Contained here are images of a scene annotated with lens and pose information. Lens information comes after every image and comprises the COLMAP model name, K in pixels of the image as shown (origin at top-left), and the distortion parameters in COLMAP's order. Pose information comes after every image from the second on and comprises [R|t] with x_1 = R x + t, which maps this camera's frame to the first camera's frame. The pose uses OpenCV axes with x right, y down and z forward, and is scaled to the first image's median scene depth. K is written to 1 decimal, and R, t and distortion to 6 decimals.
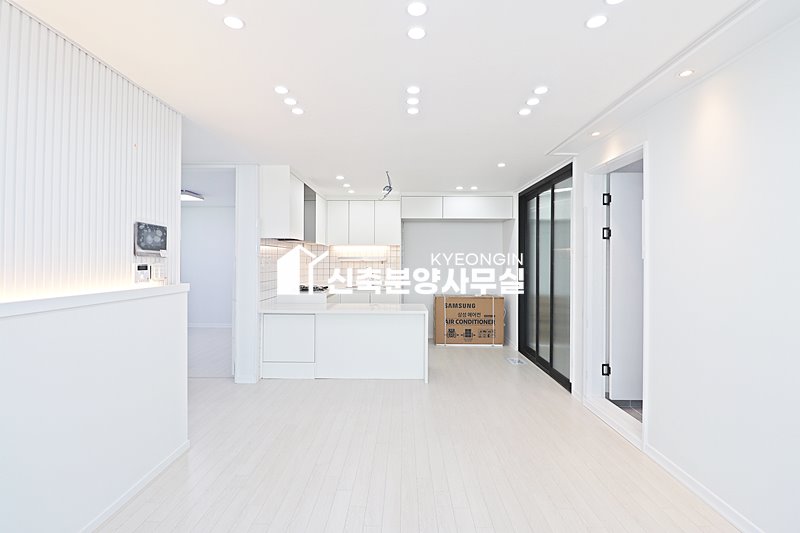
lens RADIAL K [[369.0, 0, 397.6], [0, 369.0, 259.8], [0, 0, 1]] dist [-0.000096, -0.013471]
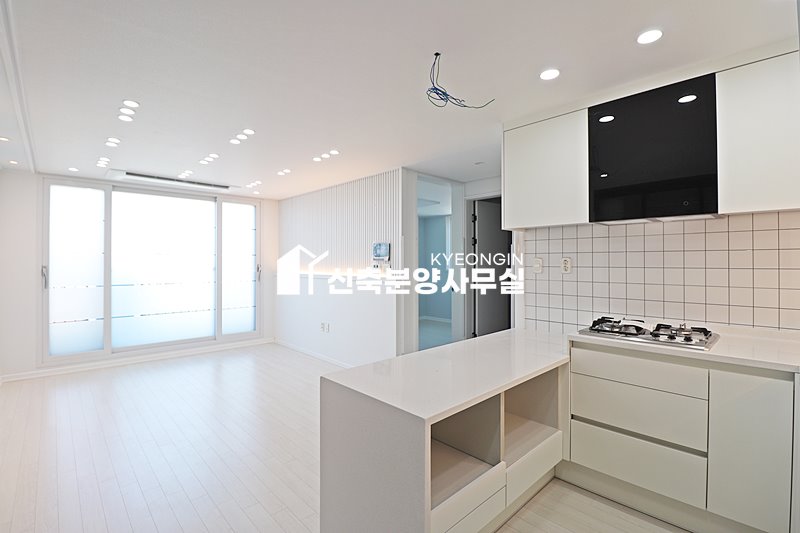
lens RADIAL K [[369.0, 0, 397.6], [0, 369.0, 259.8], [0, 0, 1]] dist [-0.000096, -0.013471]
pose [[-0.716886, -0.010516, -0.697111, 0.280371], [-0.001860, 0.999912, -0.013171, 0.005563], [0.697188, -0.008145, -0.716842, 1.198539]]
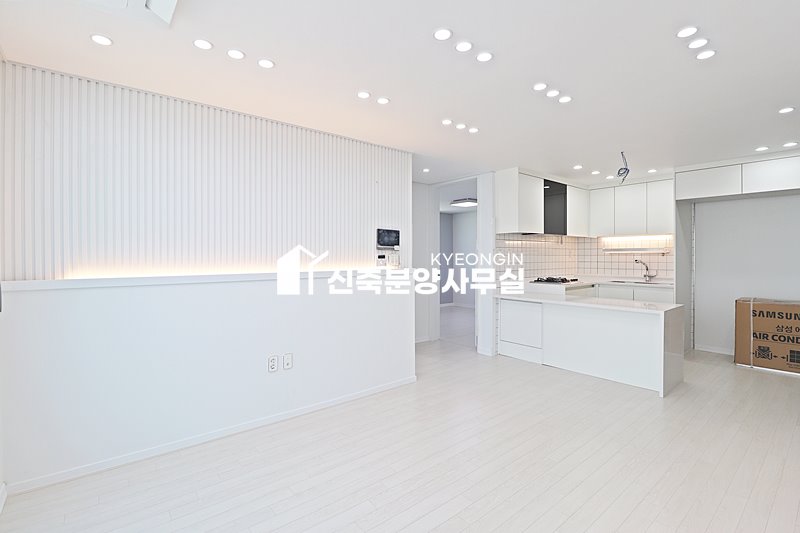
lens RADIAL K [[369.0, 0, 397.6], [0, 369.0, 259.8], [0, 0, 1]] dist [-0.000096, -0.013471]
pose [[0.642622, 0.002235, -0.766180, 0.288530], [0.007177, 0.999934, 0.008936, 0.009713], [0.766150, -0.011241, 0.642564, 0.005623]]
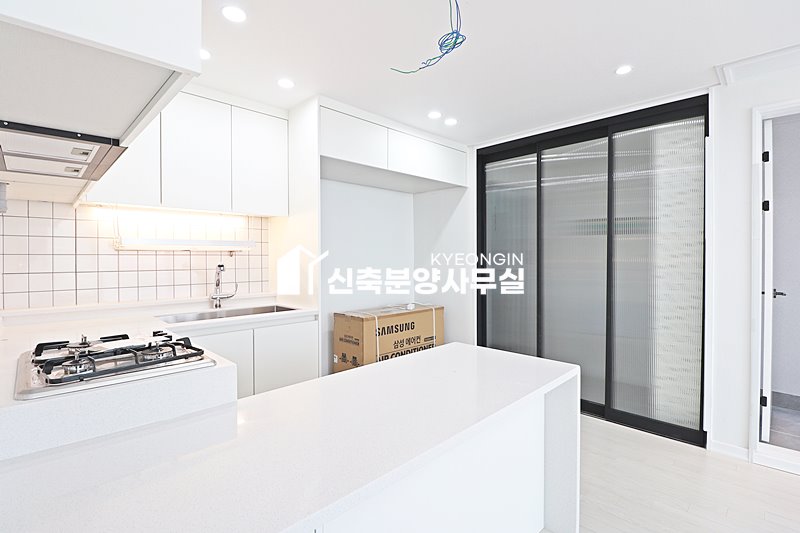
lens RADIAL K [[376.5, 0, 399.0], [0, 376.5, 261.1], [0, 0, 1]] dist [0.001061, -0.013531]
pose [[0.701211, -0.013004, 0.712835, -0.306210], [0.004747, 0.999897, 0.013571, 0.014639], [-0.712938, -0.006133, 0.701200, 0.739791]]
